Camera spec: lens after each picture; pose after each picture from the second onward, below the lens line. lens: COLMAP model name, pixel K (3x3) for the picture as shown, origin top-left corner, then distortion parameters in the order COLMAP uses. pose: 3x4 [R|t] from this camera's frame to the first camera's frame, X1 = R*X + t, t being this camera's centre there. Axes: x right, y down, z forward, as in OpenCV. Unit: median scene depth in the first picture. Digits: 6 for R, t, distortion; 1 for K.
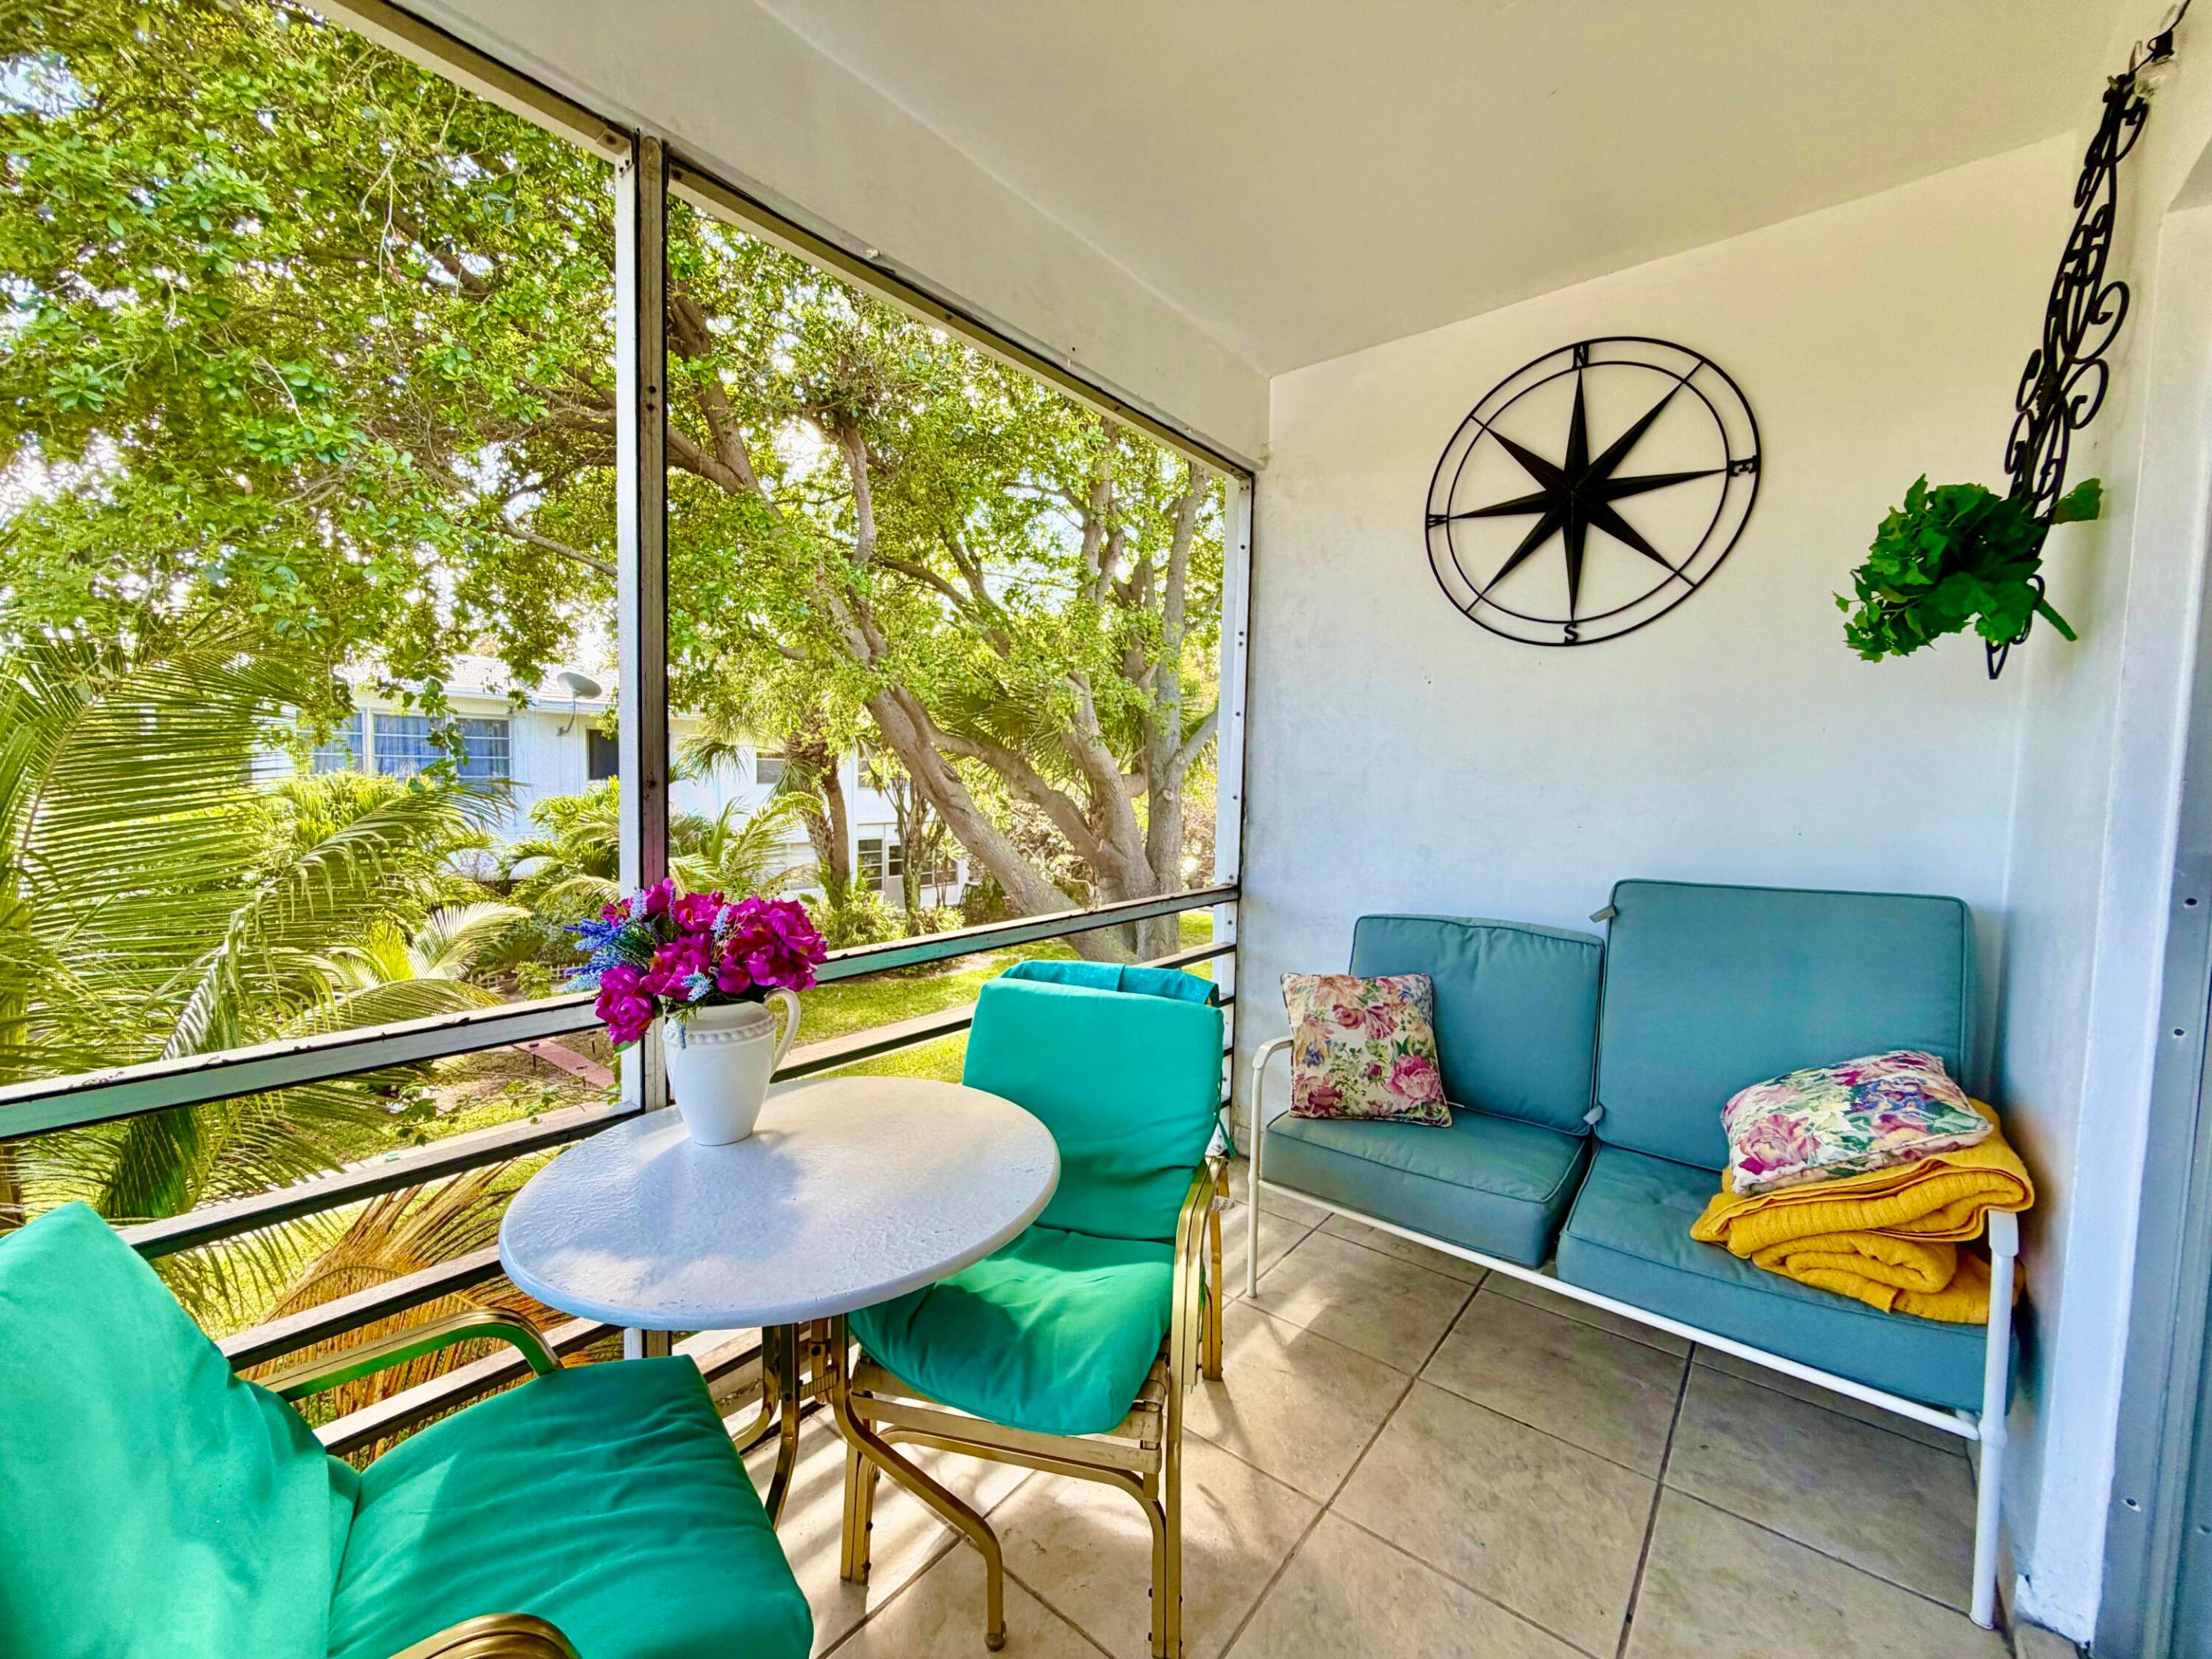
lens RADIAL K [[878.7, 0, 1095.5], [0, 878.7, 832.0], [0, 0, 1]] dist [-0.000537, 0.000212]
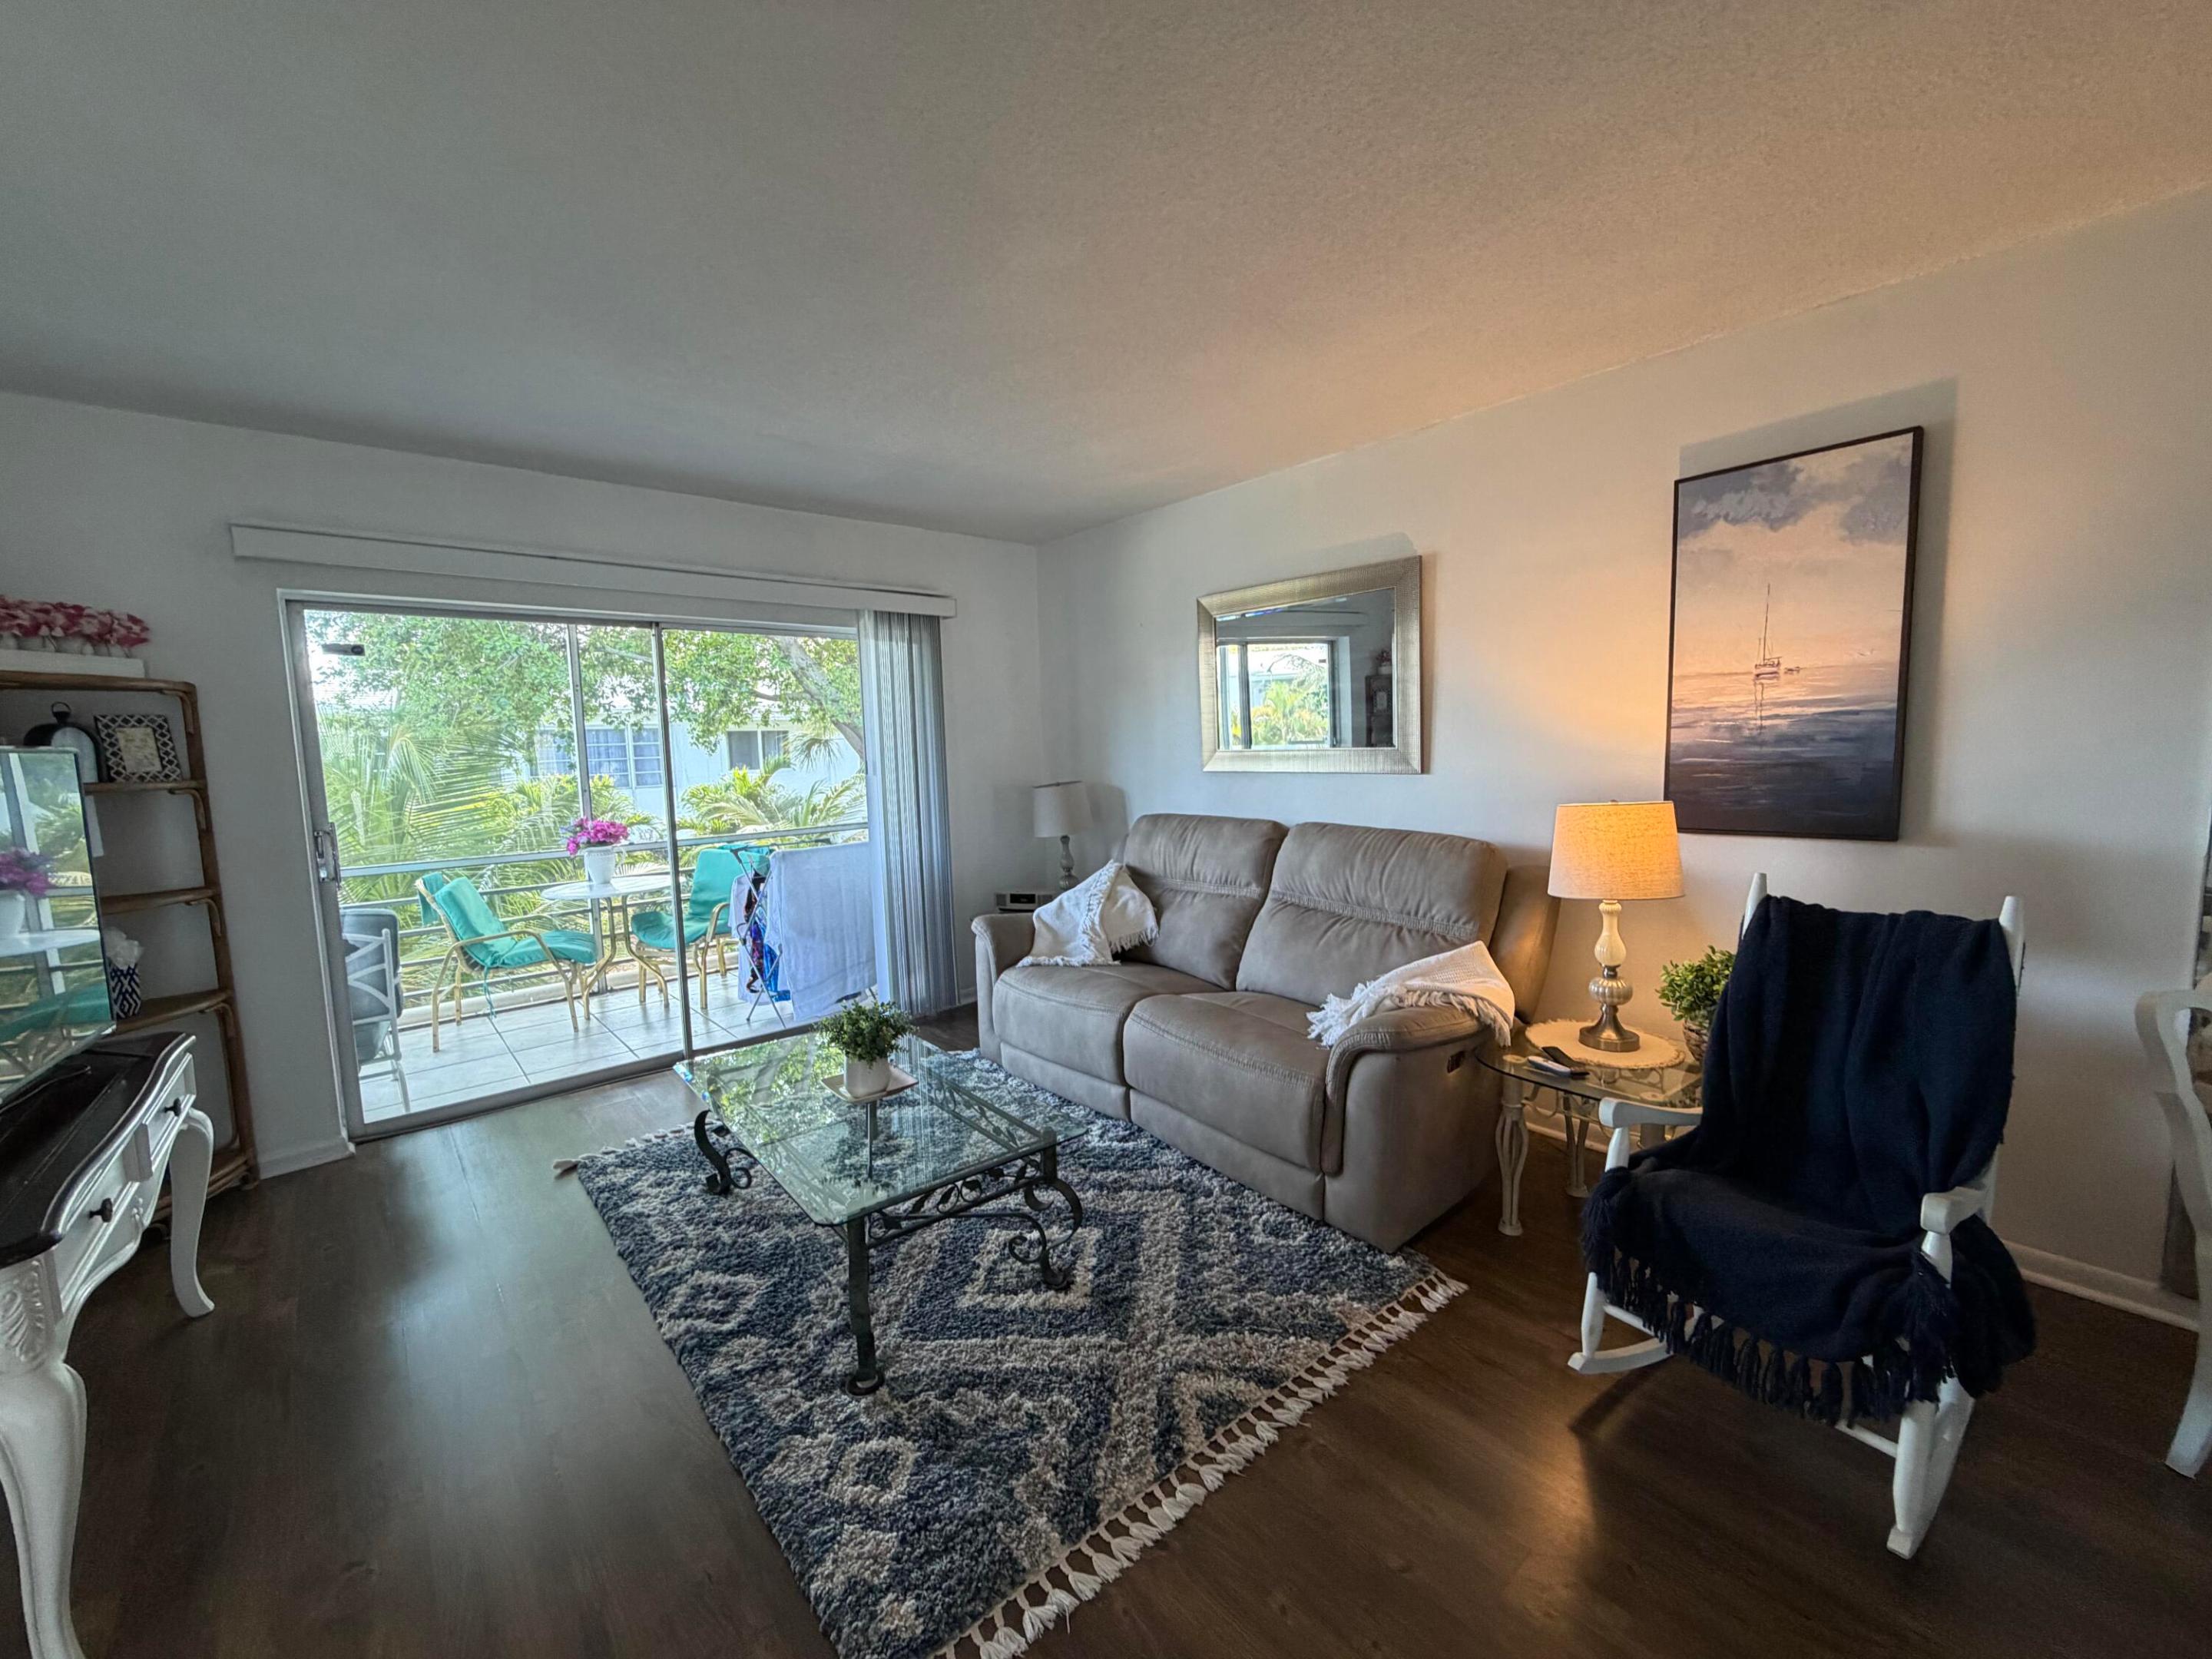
lens RADIAL K [[878.7, 0, 1097.5], [0, 878.7, 828.1], [0, 0, 1]] dist [-0.000537, 0.000212]
pose [[0.984622, -0.030757, -0.171971, 1.452965], [0.036587, 0.998855, 0.030834, 0.043635], [0.170826, -0.036651, 0.984619, -1.475097]]
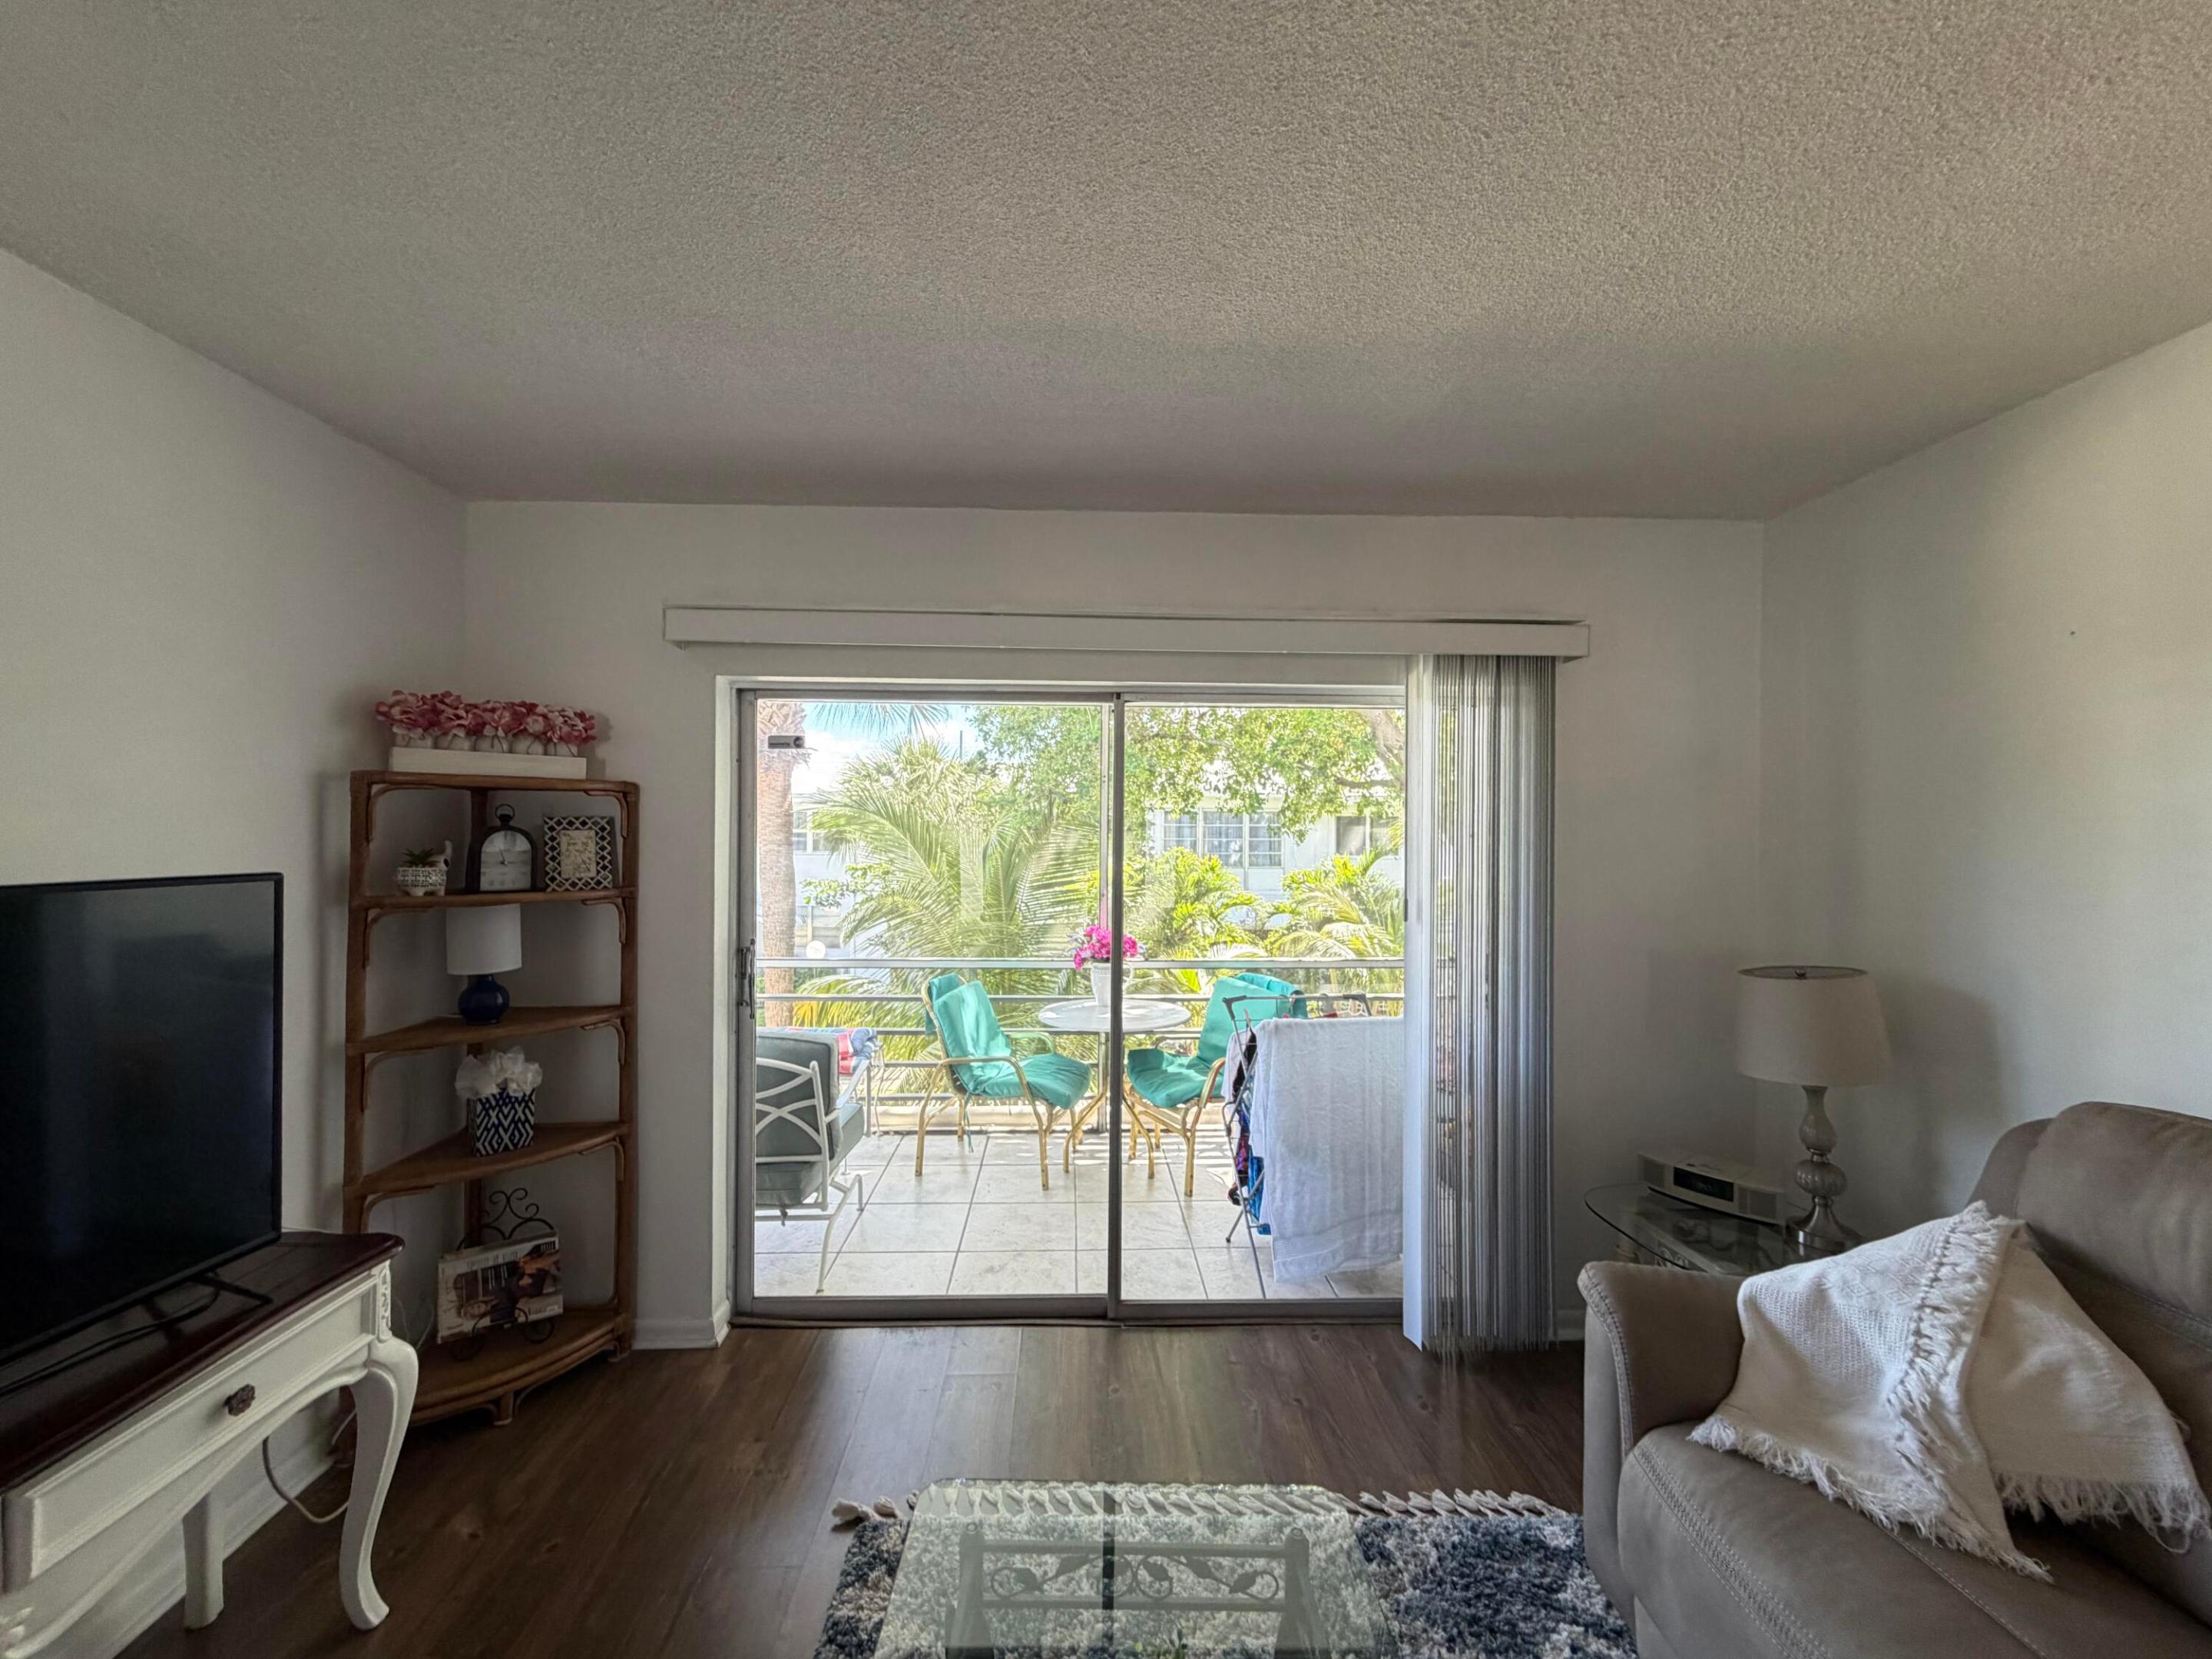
lens RADIAL K [[878.7, 0, 1099.1], [0, 878.7, 833.2], [0, 0, 1]] dist [-0.000537, 0.000212]
pose [[0.662200, -0.012728, -0.749219, 1.235819], [-0.042024, 0.997651, -0.054092, -0.069823], [0.748148, 0.067305, 0.660109, -0.745719]]
